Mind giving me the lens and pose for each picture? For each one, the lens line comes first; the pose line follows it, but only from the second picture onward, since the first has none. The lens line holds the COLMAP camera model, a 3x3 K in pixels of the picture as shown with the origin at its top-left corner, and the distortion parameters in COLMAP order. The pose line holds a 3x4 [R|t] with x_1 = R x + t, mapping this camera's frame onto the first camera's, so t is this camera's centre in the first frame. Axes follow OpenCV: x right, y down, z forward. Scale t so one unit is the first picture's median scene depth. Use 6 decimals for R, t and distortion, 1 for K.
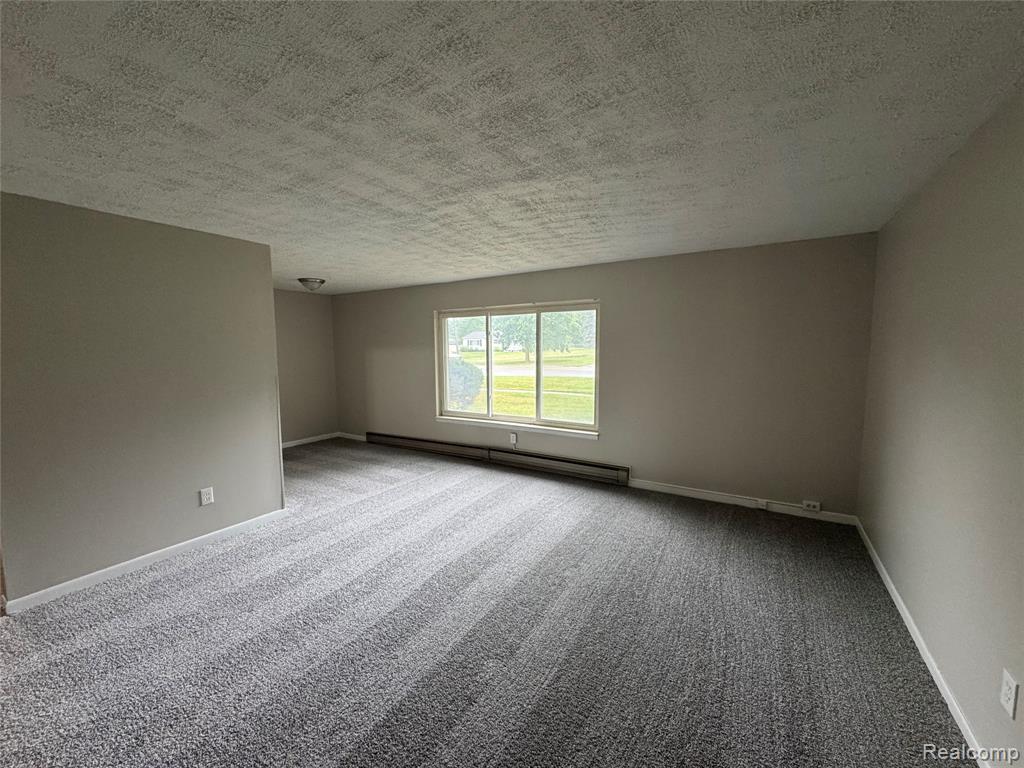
lens RADIAL K [[410.7, 0, 513.7], [0, 410.7, 384.9], [0, 0, 1]] dist [-0.000746, 0.000040]
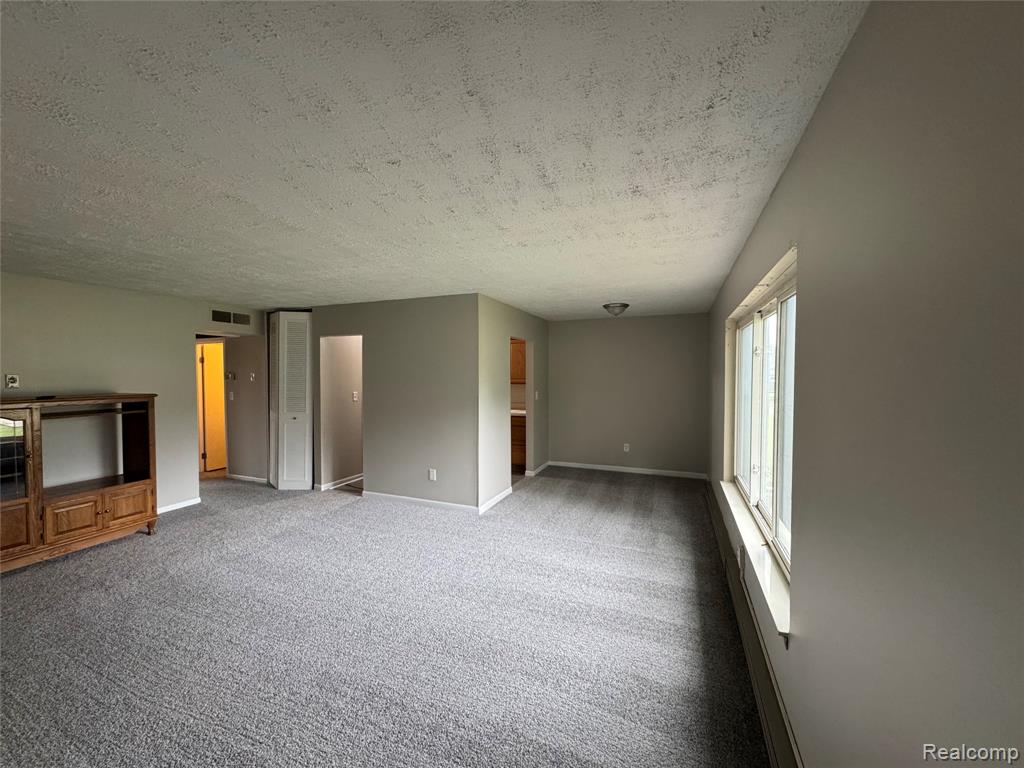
lens RADIAL K [[410.7, 0, 513.7], [0, 410.7, 384.9], [0, 0, 1]] dist [-0.000746, 0.000040]
pose [[0.159468, 0.038960, -0.986434, 0.438329], [-0.092418, 0.995422, 0.024375, -0.066869], [0.982868, 0.087277, 0.162338, 0.607910]]
